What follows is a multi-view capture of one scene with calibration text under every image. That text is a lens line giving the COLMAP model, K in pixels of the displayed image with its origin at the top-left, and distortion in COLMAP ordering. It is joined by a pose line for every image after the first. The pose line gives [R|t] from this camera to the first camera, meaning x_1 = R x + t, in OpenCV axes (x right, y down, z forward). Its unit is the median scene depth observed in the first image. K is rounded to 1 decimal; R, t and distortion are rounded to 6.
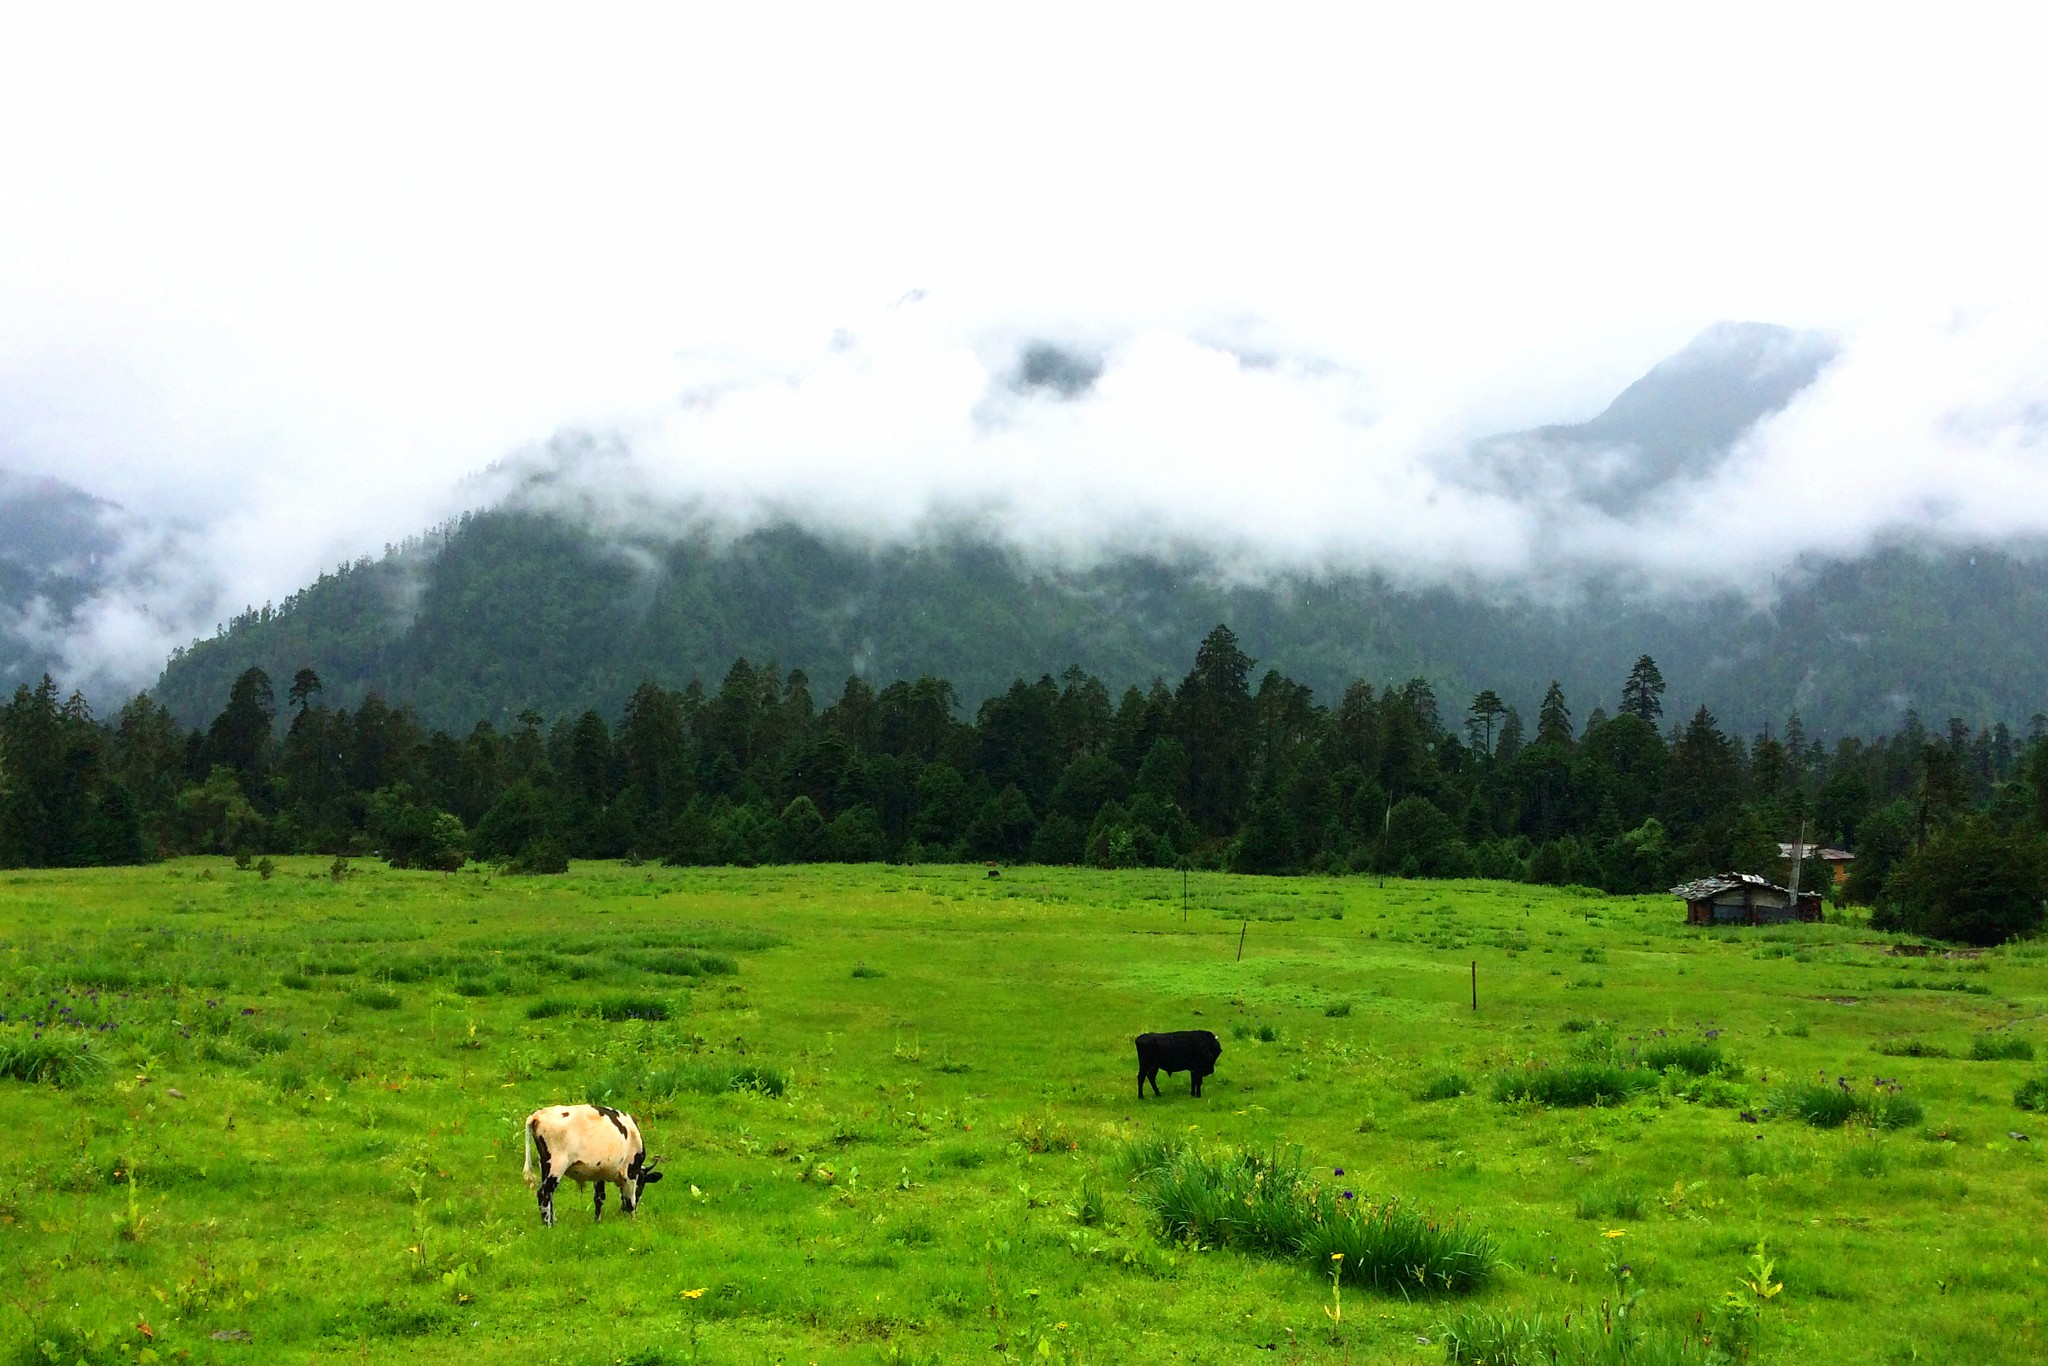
lens RADIAL K [[1841.1, 0, 1021.4], [0, 1841.1, 773.7], [0, 0, 1]] dist [0.016341, -0.037555]
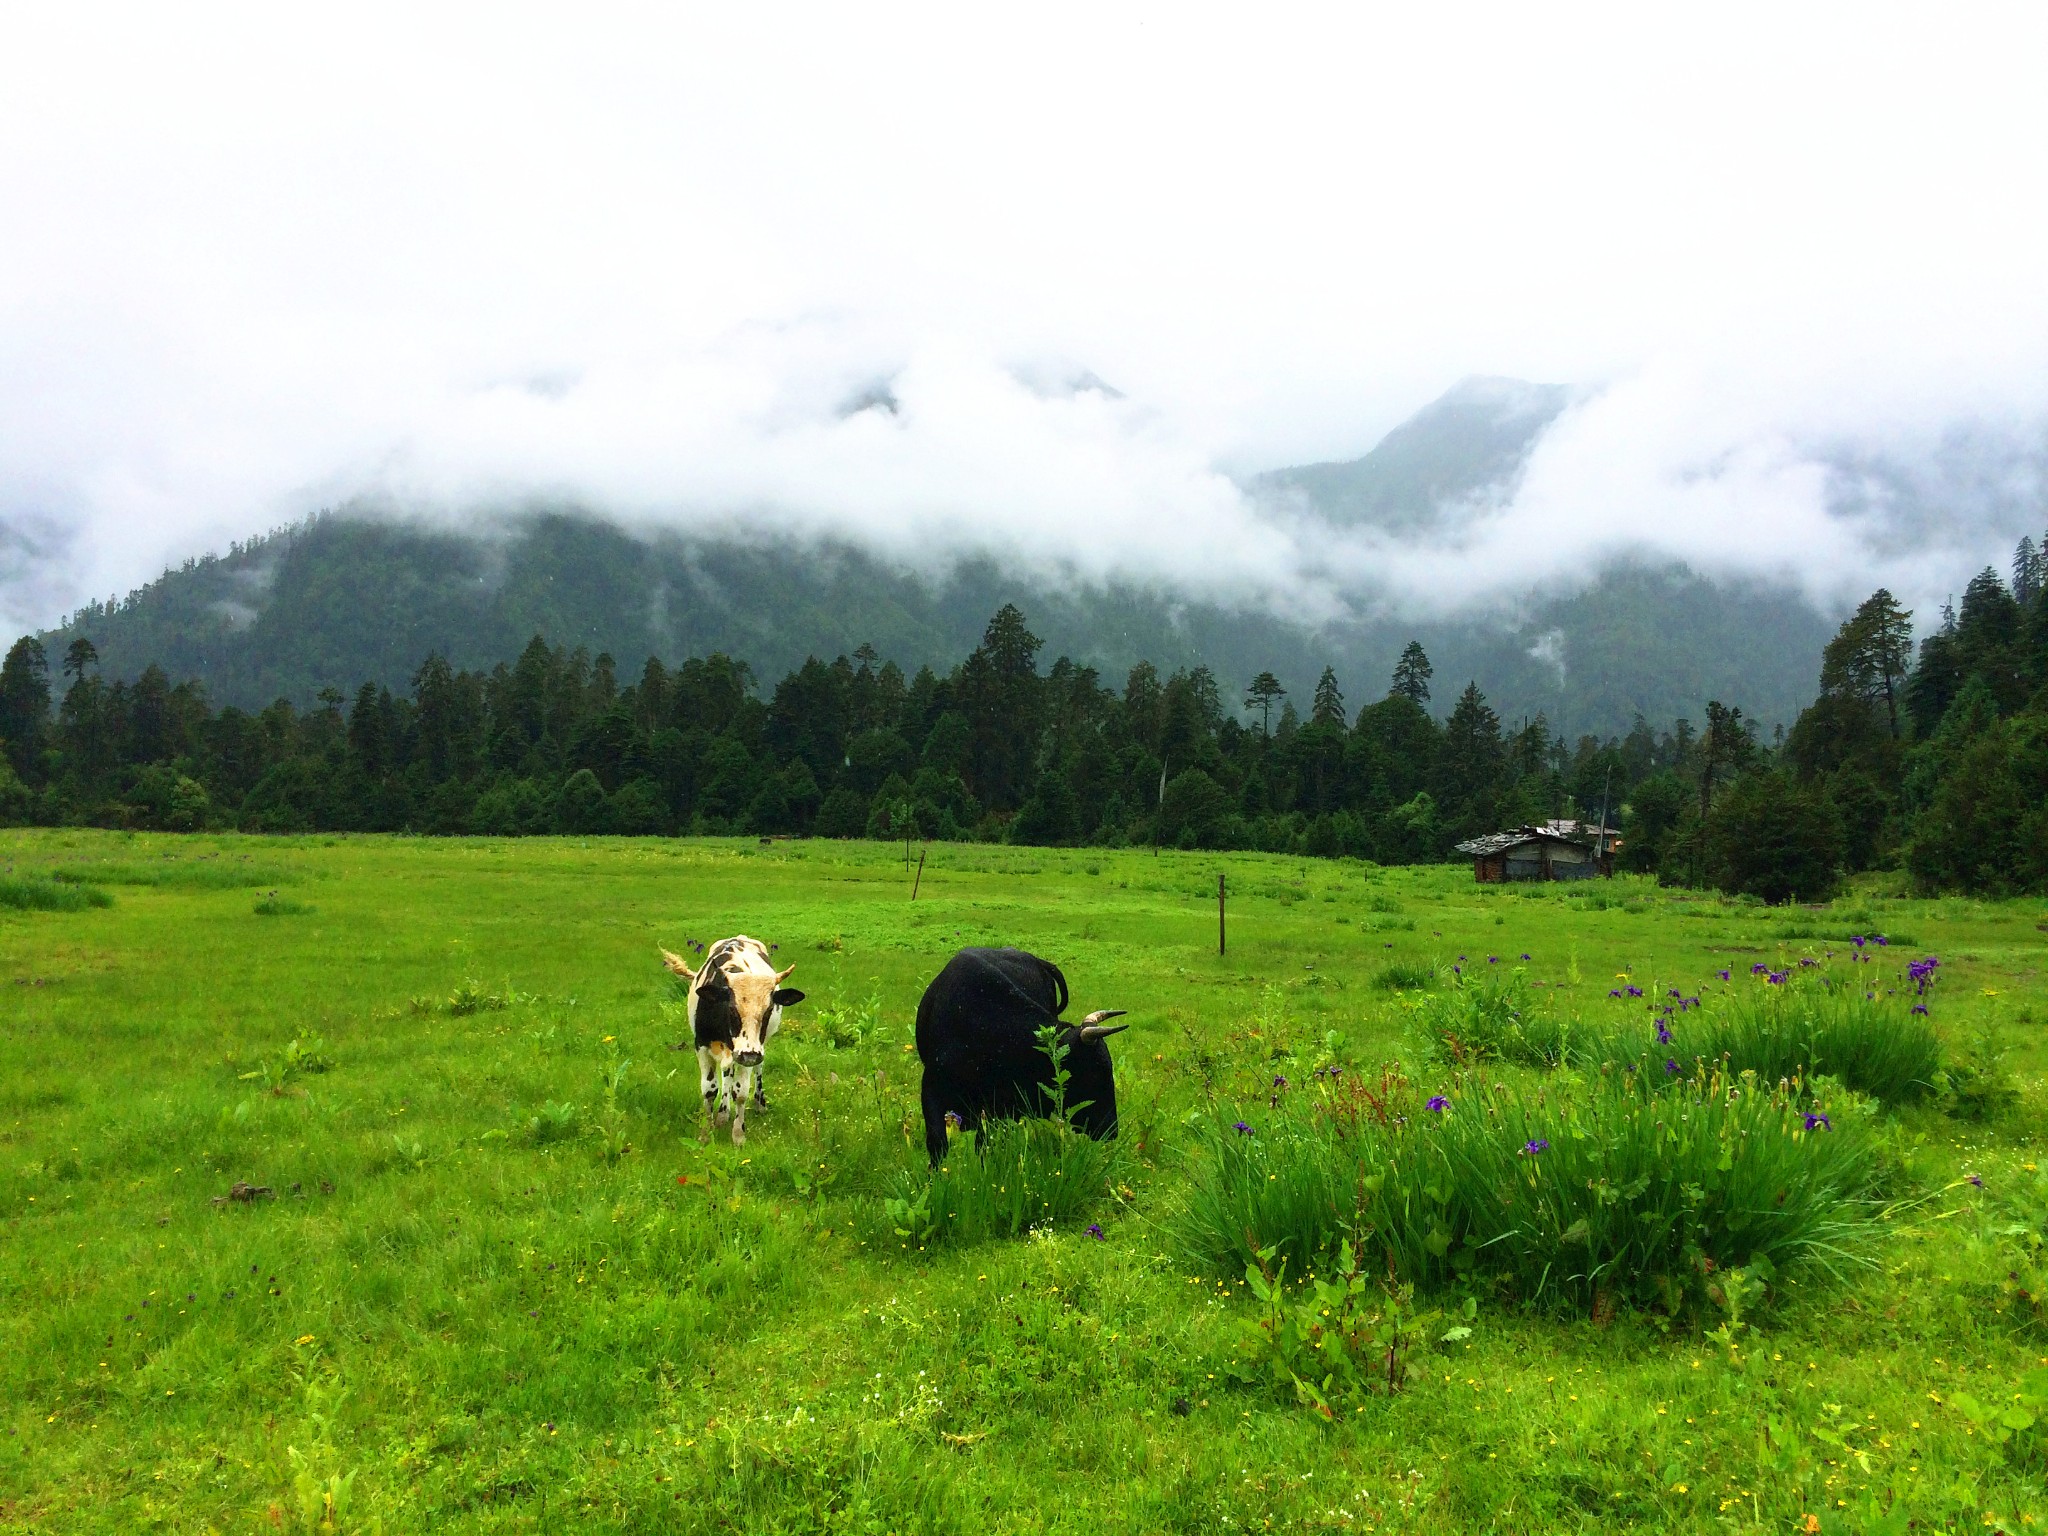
lens RADIAL K [[1640.0, 0, 1010.7], [0, 1640.0, 764.1], [0, 0, 1]] dist [0.013313, -0.028571]
pose [[0.995688, 0.009061, 0.092322, 0.026986], [-0.008319, 0.999930, -0.008424, 0.014911], [-0.092392, 0.007619, 0.995694, 0.100706]]
